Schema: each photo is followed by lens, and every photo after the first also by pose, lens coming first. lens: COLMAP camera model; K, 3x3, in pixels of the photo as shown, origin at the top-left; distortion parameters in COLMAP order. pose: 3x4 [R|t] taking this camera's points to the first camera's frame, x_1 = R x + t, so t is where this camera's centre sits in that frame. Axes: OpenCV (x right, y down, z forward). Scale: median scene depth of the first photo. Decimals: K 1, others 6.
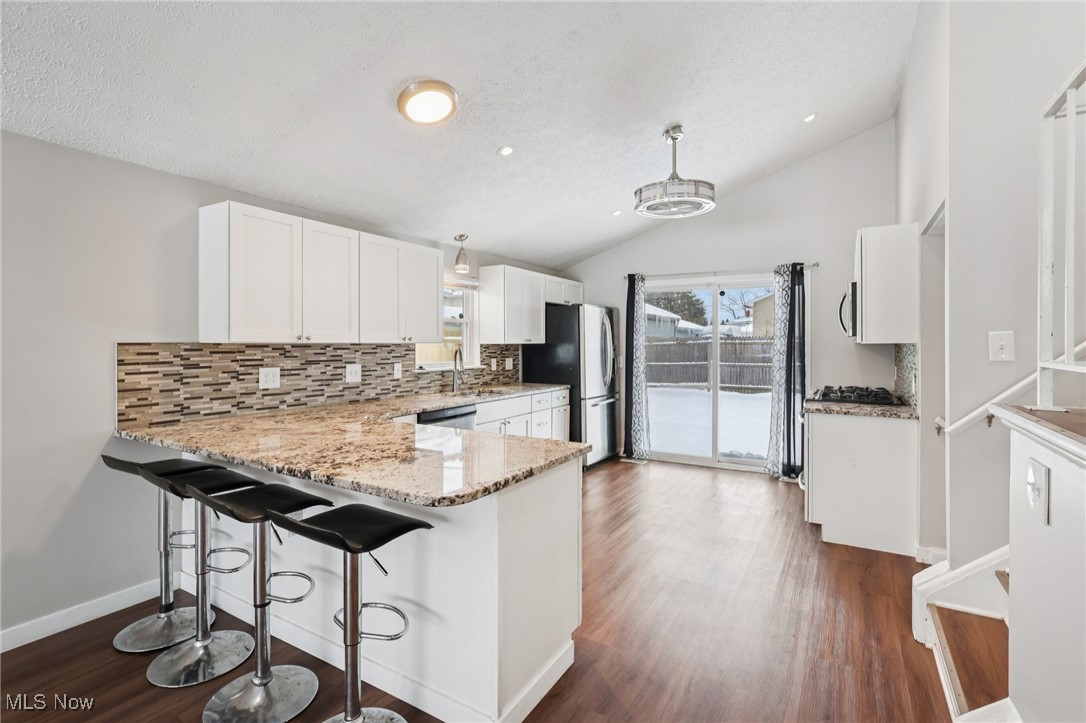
lens RADIAL K [[509.7, 0, 542.2], [0, 509.7, 344.5], [0, 0, 1]] dist [-0.001897, -0.000394]
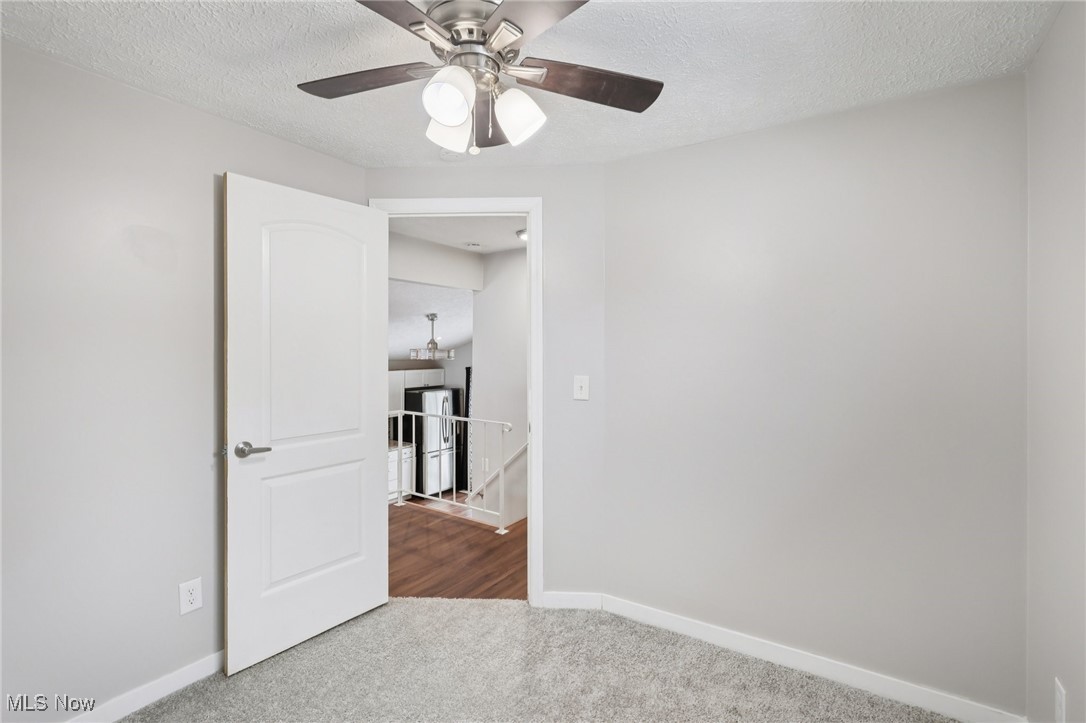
lens RADIAL K [[508.6, 0, 542.0], [0, 508.6, 350.5], [0, 0, 1]] dist [-0.001590, 0.000515]
pose [[0.998893, 0.004819, -0.046802, 0.712321], [-0.004528, 0.999970, 0.006319, -0.304510], [0.046831, -0.006101, 0.998884, -0.744508]]
